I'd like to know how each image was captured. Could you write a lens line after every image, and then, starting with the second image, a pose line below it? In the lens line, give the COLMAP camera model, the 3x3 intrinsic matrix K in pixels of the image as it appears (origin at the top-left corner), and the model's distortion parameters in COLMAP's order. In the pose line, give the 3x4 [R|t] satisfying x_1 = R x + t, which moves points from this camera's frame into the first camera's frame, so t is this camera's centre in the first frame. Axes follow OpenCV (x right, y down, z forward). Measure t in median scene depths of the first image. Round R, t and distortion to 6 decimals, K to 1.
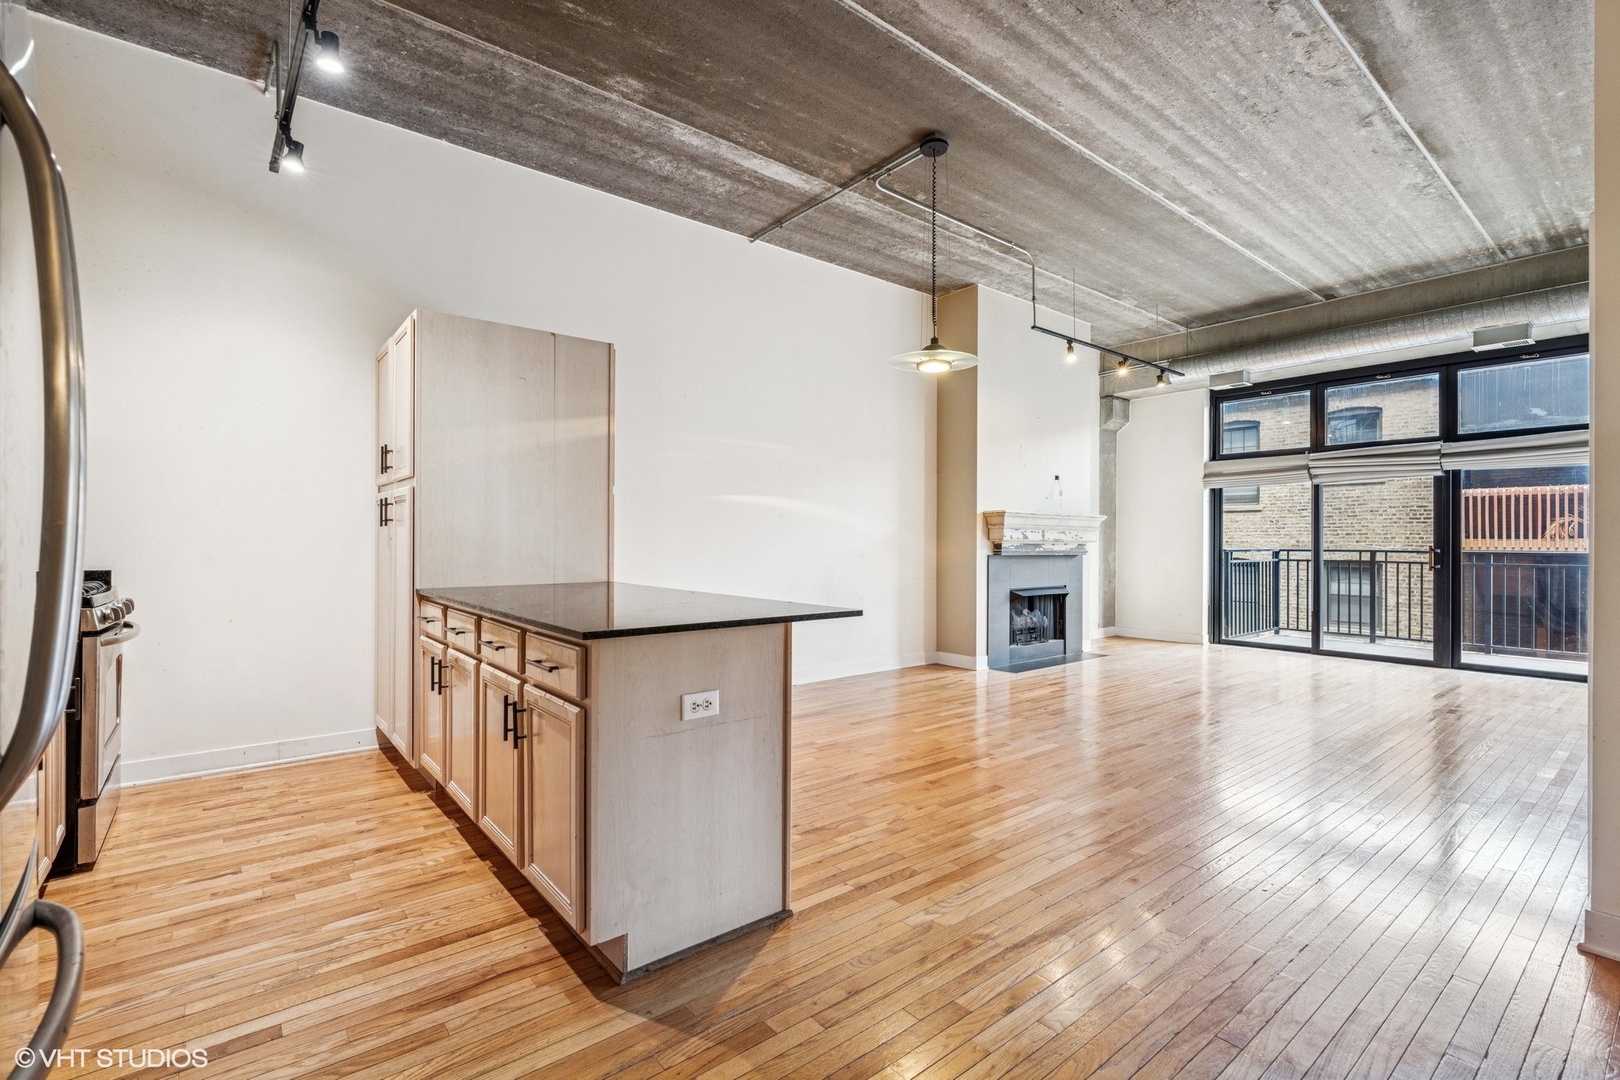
lens RADIAL K [[732.6, 0, 810.7], [0, 732.6, 536.9], [0, 0, 1]] dist [0.000971, 0.000033]
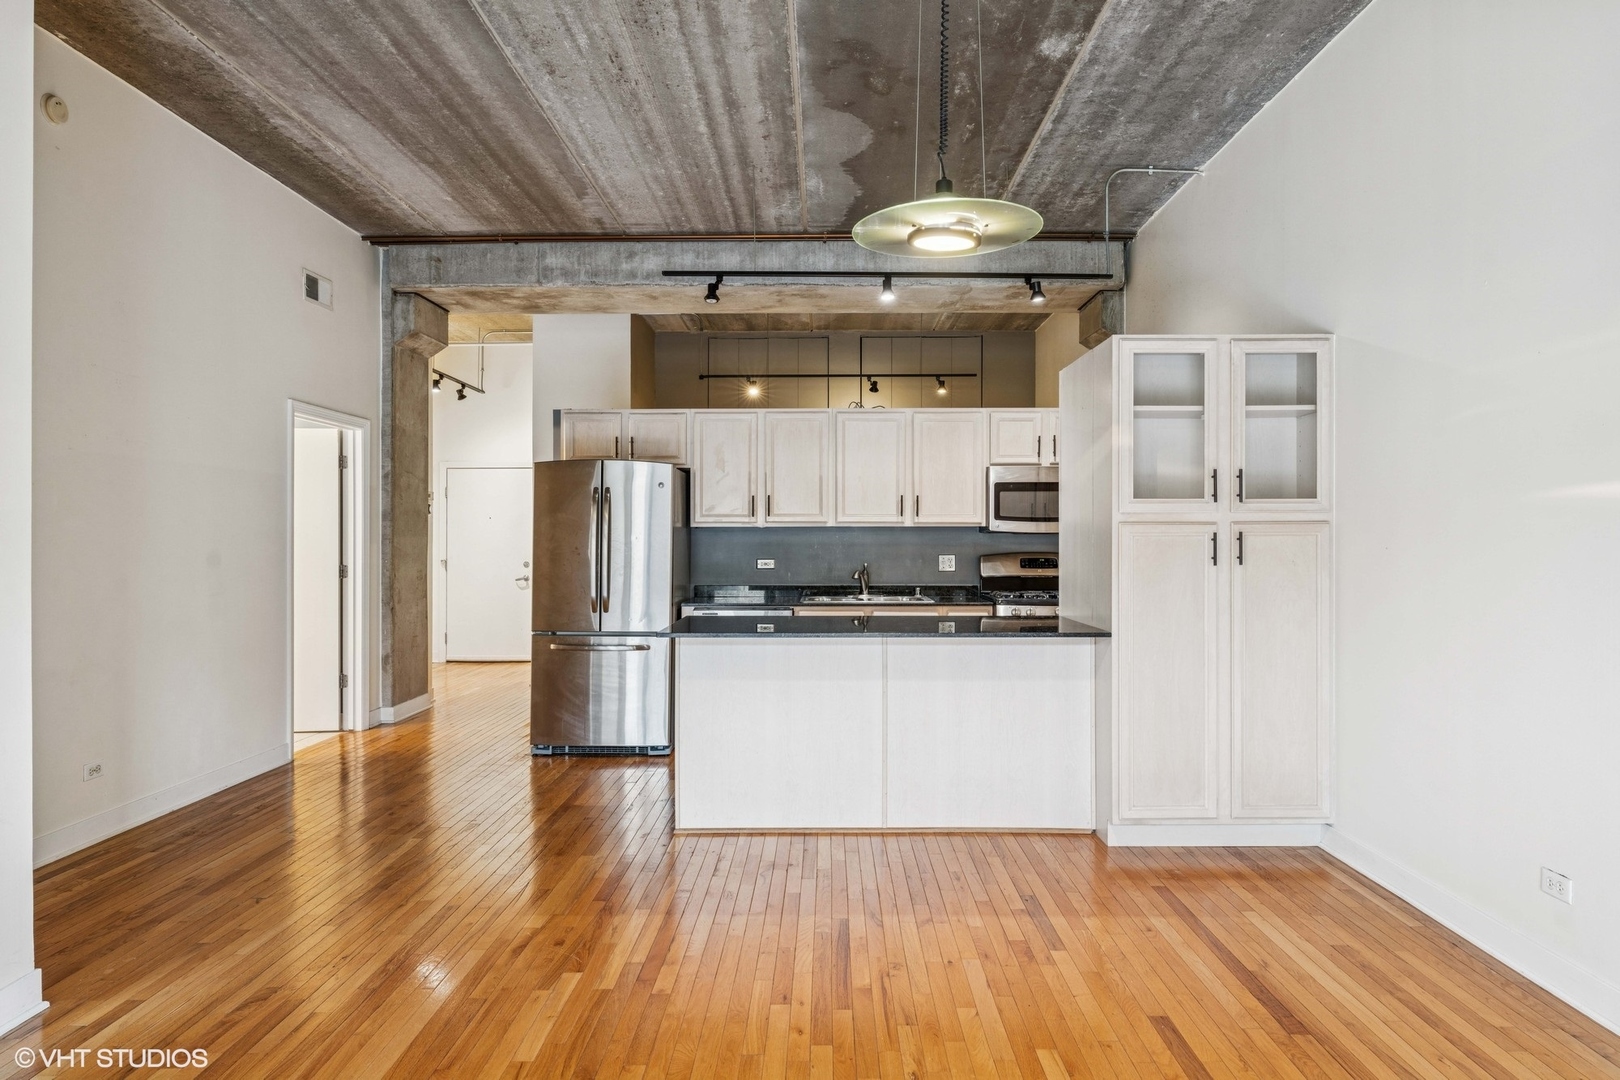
lens RADIAL K [[993.4, 0, 818.2], [0, 993.4, 542.7], [0, 0, 1]] dist [-0.003048, -0.000391]
pose [[-0.638633, 0.001084, -0.769511, 0.447780], [0.000591, 0.999999, 0.000918, -0.022771], [0.769511, 0.000131, -0.638633, 0.843610]]
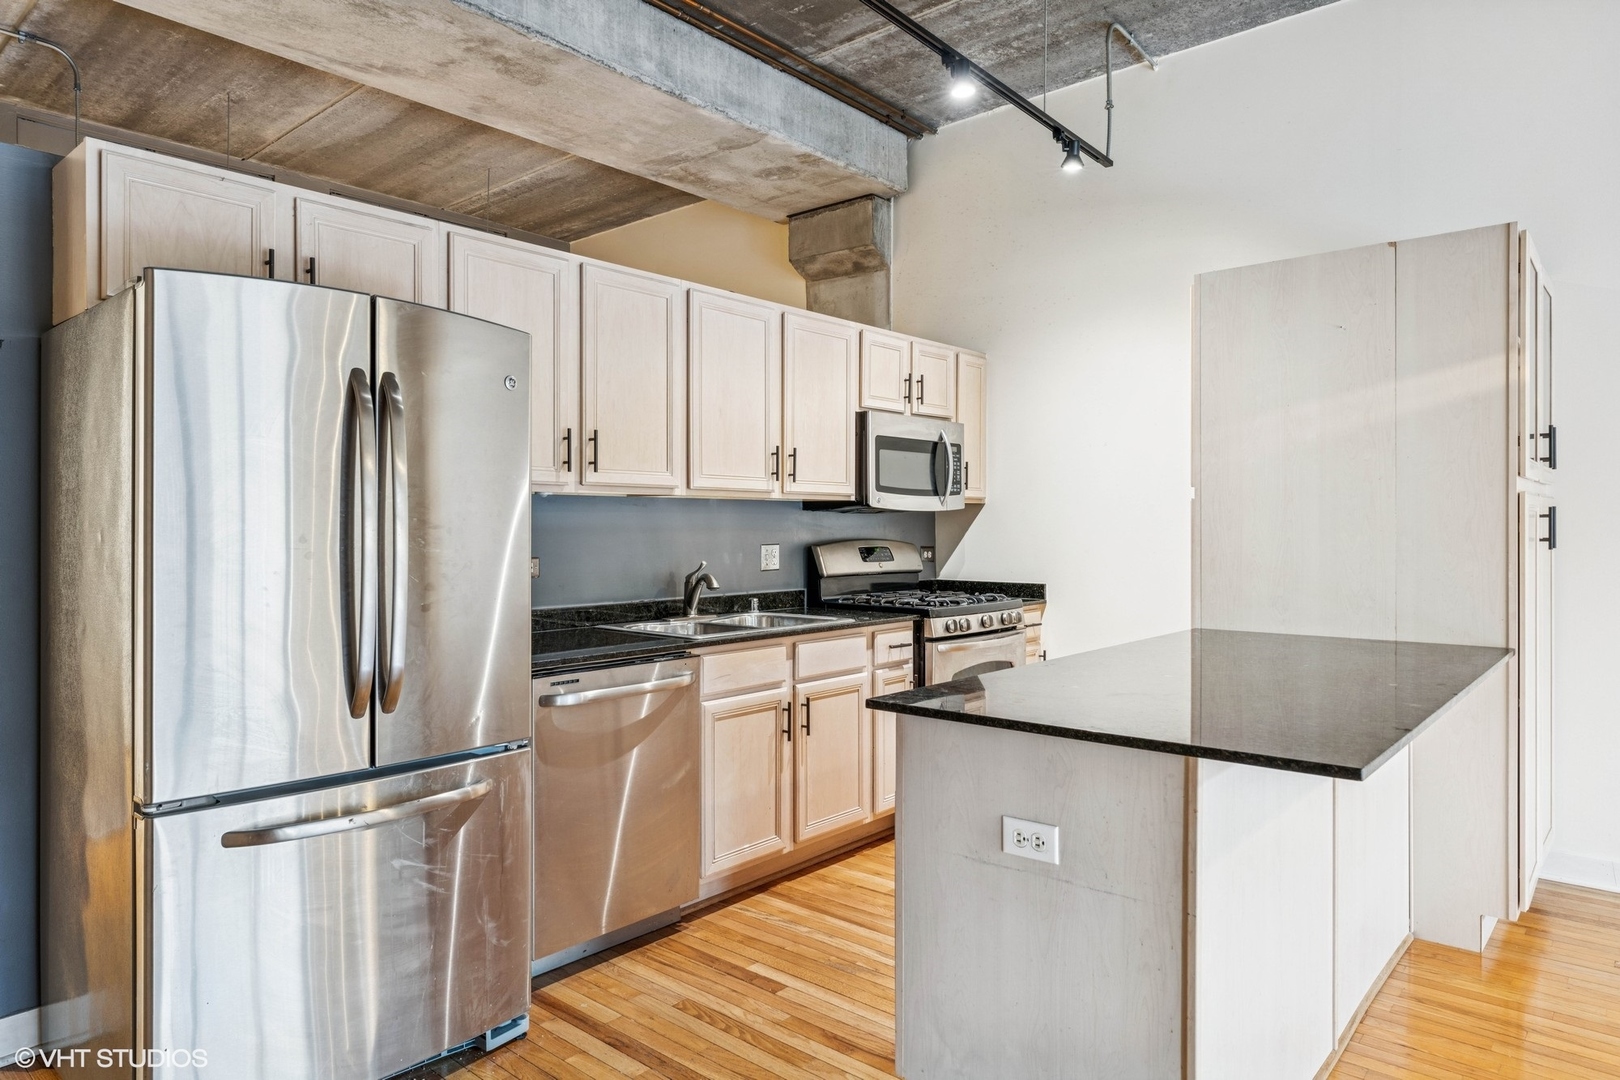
lens RADIAL K [[1007.9, 0, 806.8], [0, 1007.9, 531.2], [0, 0, 1]] dist [0.003596, 0.001288]
pose [[0.162958, 0.000630, -0.986633, 0.234388], [0.004646, 0.999988, 0.001406, -0.019051], [0.986622, -0.004813, 0.162953, 0.203139]]
